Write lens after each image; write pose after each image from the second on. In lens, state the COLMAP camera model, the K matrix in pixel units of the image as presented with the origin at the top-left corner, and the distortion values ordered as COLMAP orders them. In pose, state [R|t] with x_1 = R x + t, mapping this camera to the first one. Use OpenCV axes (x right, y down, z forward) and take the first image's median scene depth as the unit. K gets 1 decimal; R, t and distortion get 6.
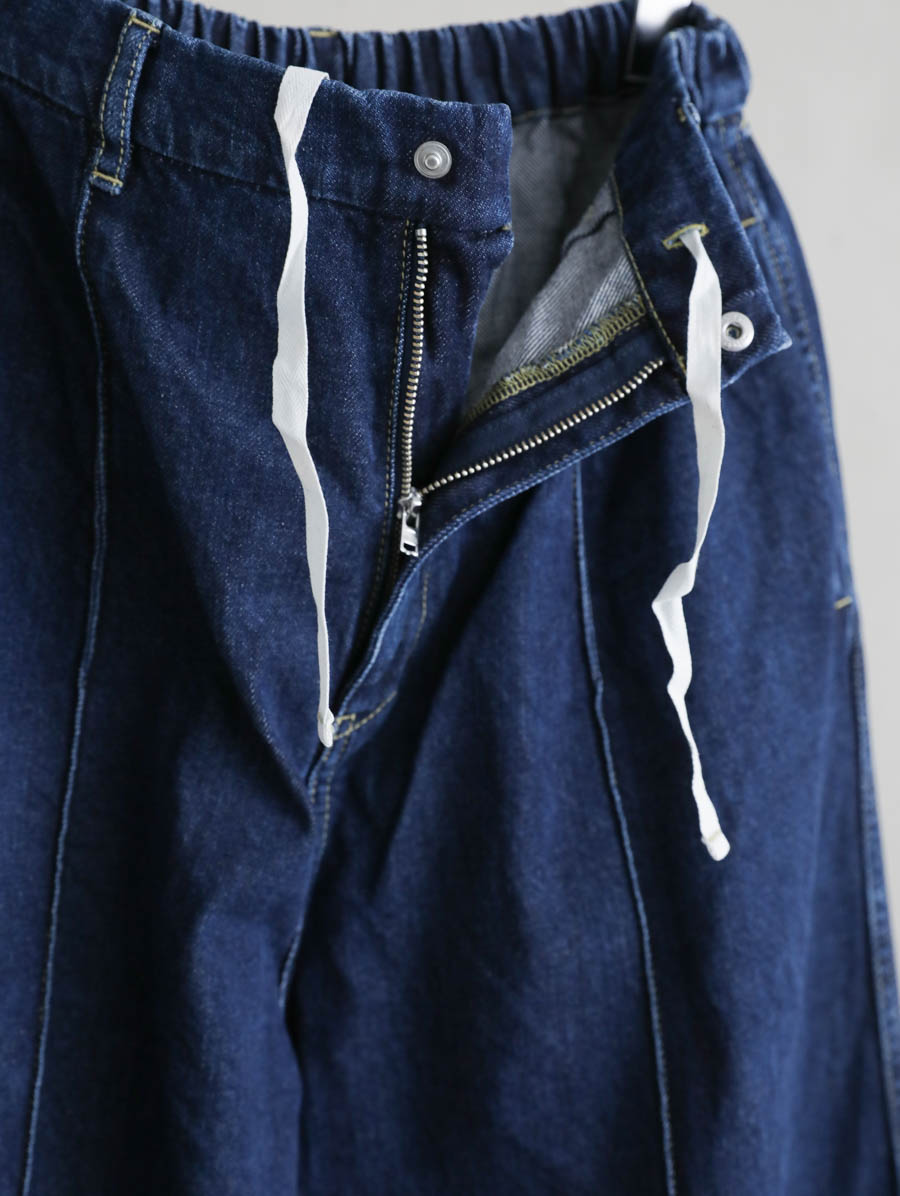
lens RADIAL K [[1698.6, 0, 448.4], [0, 1698.6, 513.9], [0, 0, 1]] dist [0.217286, -1.267298]
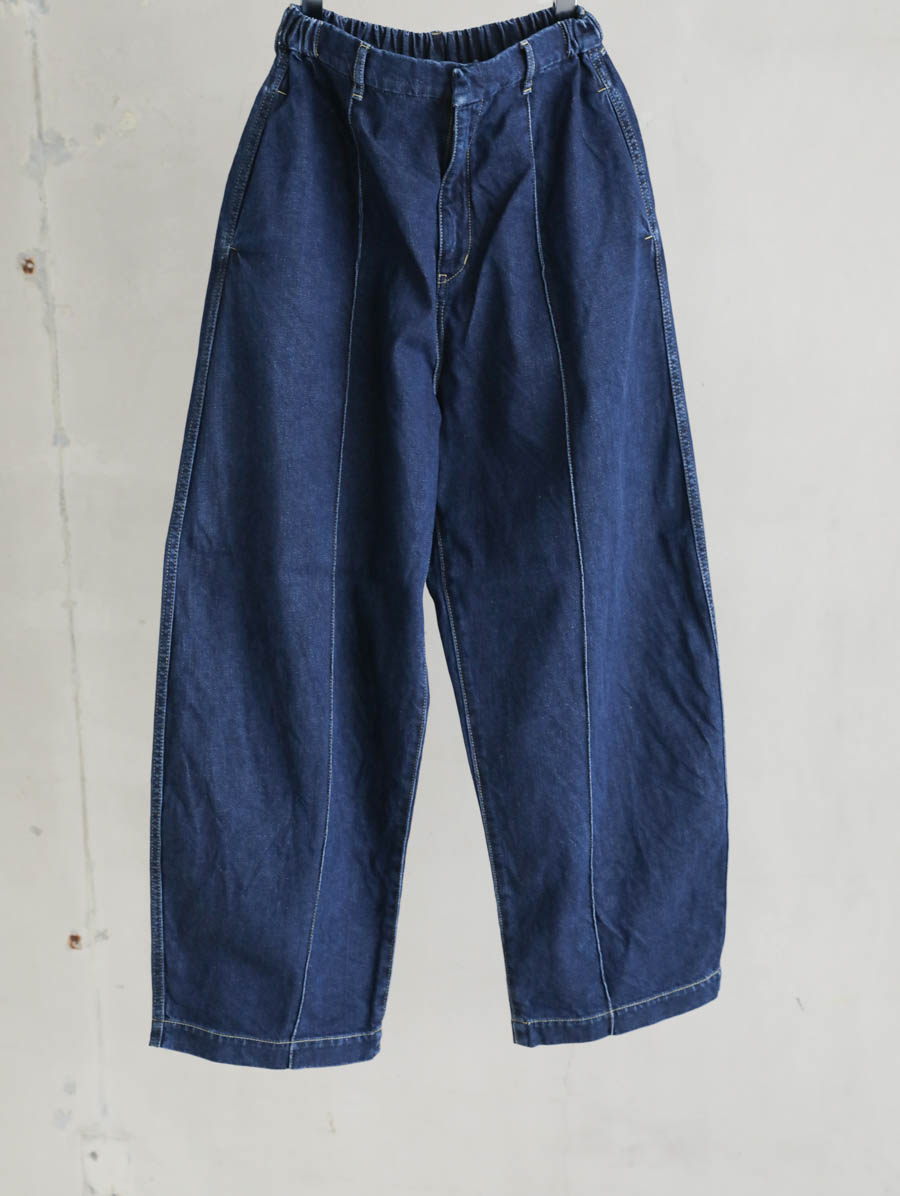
lens RADIAL K [[1679.2, 0, 453.5], [0, 1679.2, 551.5], [0, 0, 1]] dist [-0.019007, -0.122129]
pose [[0.981561, -0.007797, -0.190989, 0.468387], [0.034693, 0.989839, 0.137893, 0.179336], [0.187973, -0.141976, 0.971858, -1.747391]]
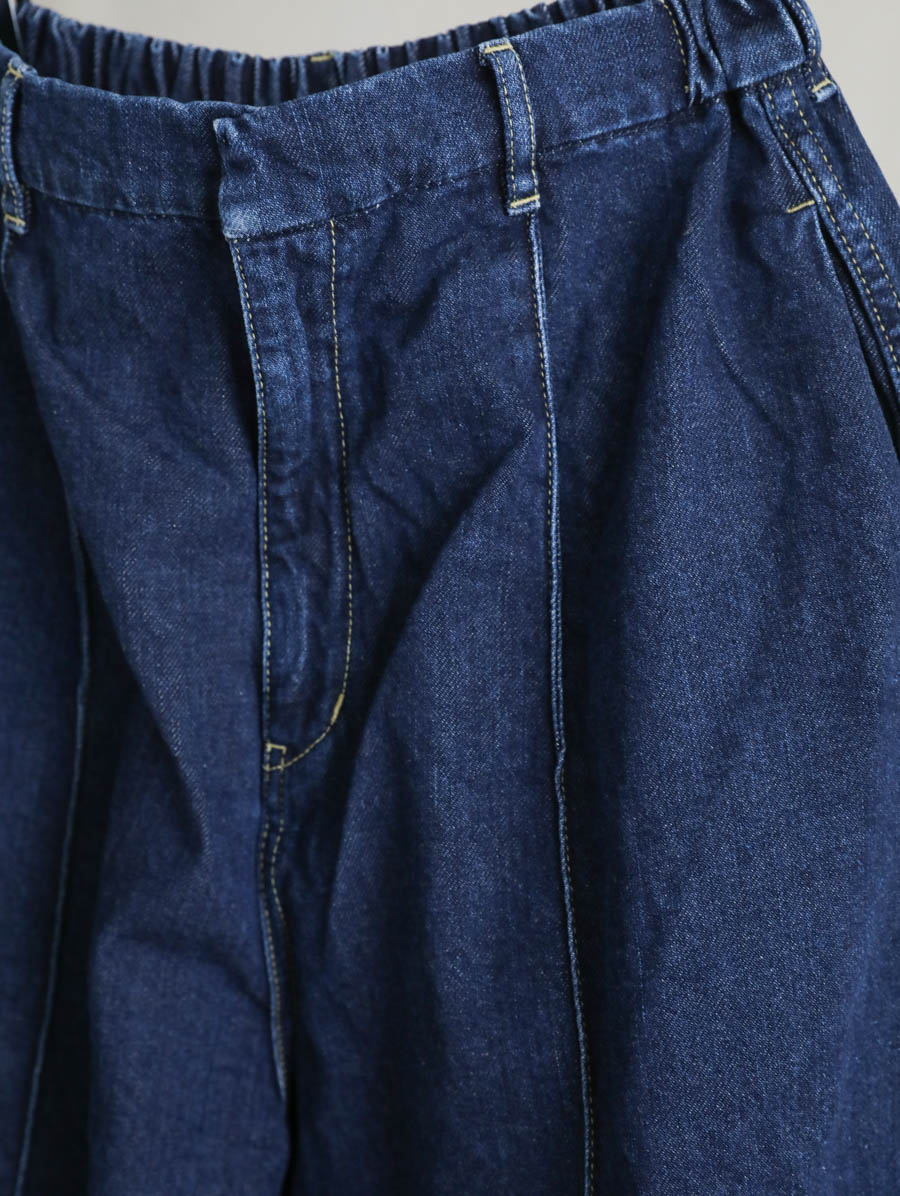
lens RADIAL K [[1679.2, 0, 453.5], [0, 1679.2, 551.5], [0, 0, 1]] dist [-0.019007, -0.122129]
pose [[0.801800, 0.016669, -0.597360, 0.558083], [-0.042513, 0.998669, -0.029196, 0.025469], [0.596078, 0.048805, 0.801442, 0.291885]]
